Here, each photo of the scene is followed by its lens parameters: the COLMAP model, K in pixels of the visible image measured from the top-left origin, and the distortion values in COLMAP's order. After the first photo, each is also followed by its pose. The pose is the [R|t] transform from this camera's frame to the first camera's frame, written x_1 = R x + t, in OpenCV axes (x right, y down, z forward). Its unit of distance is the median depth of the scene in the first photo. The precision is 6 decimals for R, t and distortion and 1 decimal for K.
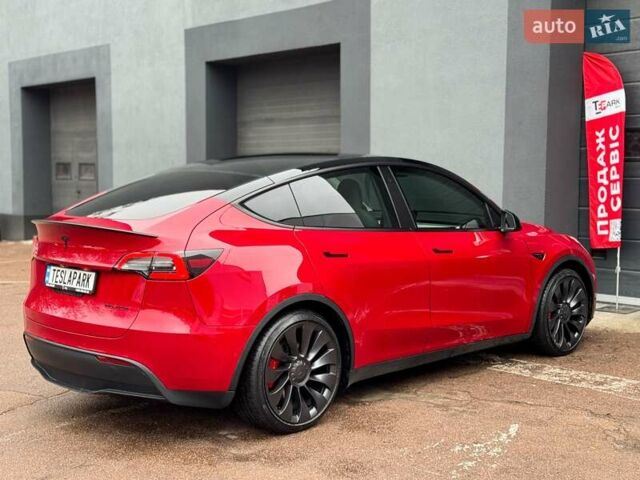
lens RADIAL K [[931.8, 0, 320.1], [0, 931.8, 241.5], [0, 0, 1]] dist [0.127384, 0.000000]
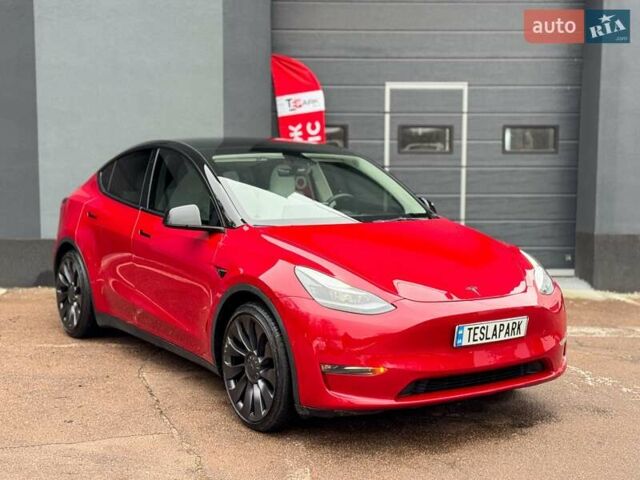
lens RADIAL K [[931.8, 0, 319.6], [0, 931.8, 243.5], [0, 0, 1]] dist [0.127384, 0.000000]
pose [[0.643349, -0.059050, 0.763292, -0.550443], [0.053570, 0.998049, 0.032060, -0.010593], [-0.763696, 0.020264, 0.645258, 0.258126]]
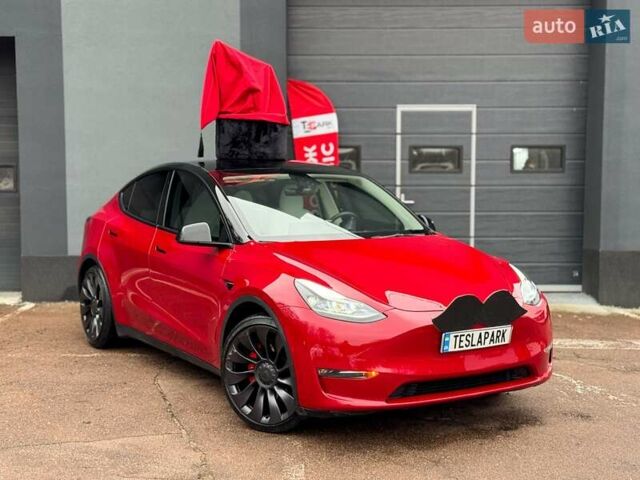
lens RADIAL K [[931.8, 0, 322.3], [0, 931.8, 241.5], [0, 0, 1]] dist [0.127384, 0.000000]
pose [[0.664944, -0.042809, 0.745665, -0.570772], [0.055023, 0.998451, 0.008255, -0.007899], [-0.744864, 0.035539, 0.666269, 0.215692]]
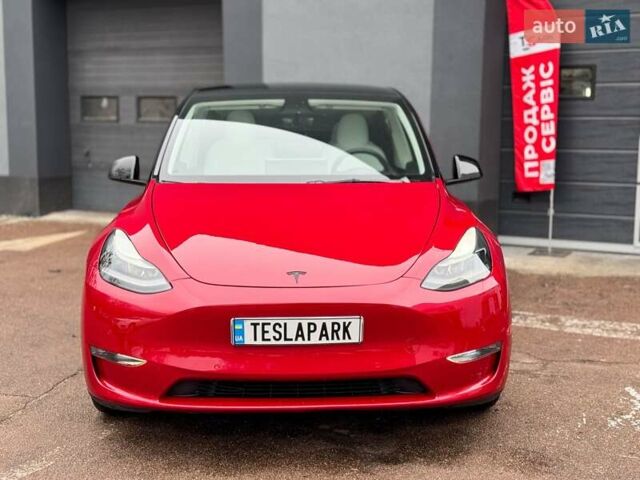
lens RADIAL K [[931.8, 0, 320.5], [0, 931.8, 244.7], [0, 0, 1]] dist [0.127384, 0.000000]
pose [[0.952676, -0.034177, 0.302059, -0.200437], [0.016190, 0.997954, 0.061853, -0.000718], [-0.303555, -0.054035, 0.951281, 0.143996]]
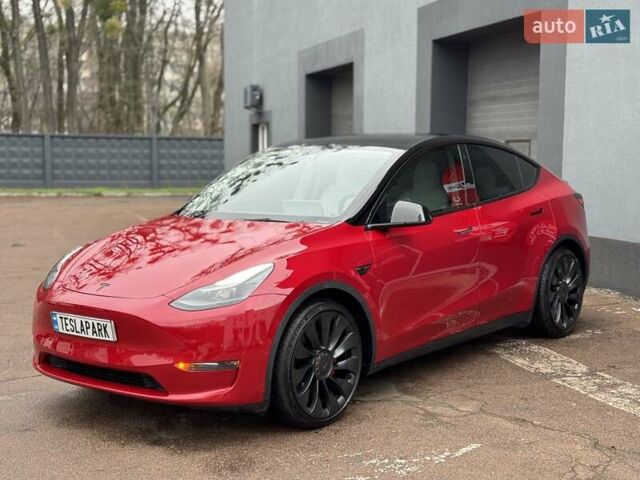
lens RADIAL K [[931.8, 0, 319.1], [0, 931.8, 237.5], [0, 0, 1]] dist [0.127384, 0.000000]
pose [[0.912790, 0.038290, -0.406631, 0.249980], [-0.032201, 0.999243, 0.021809, -0.006561], [0.407158, -0.006813, 0.913332, 0.087269]]
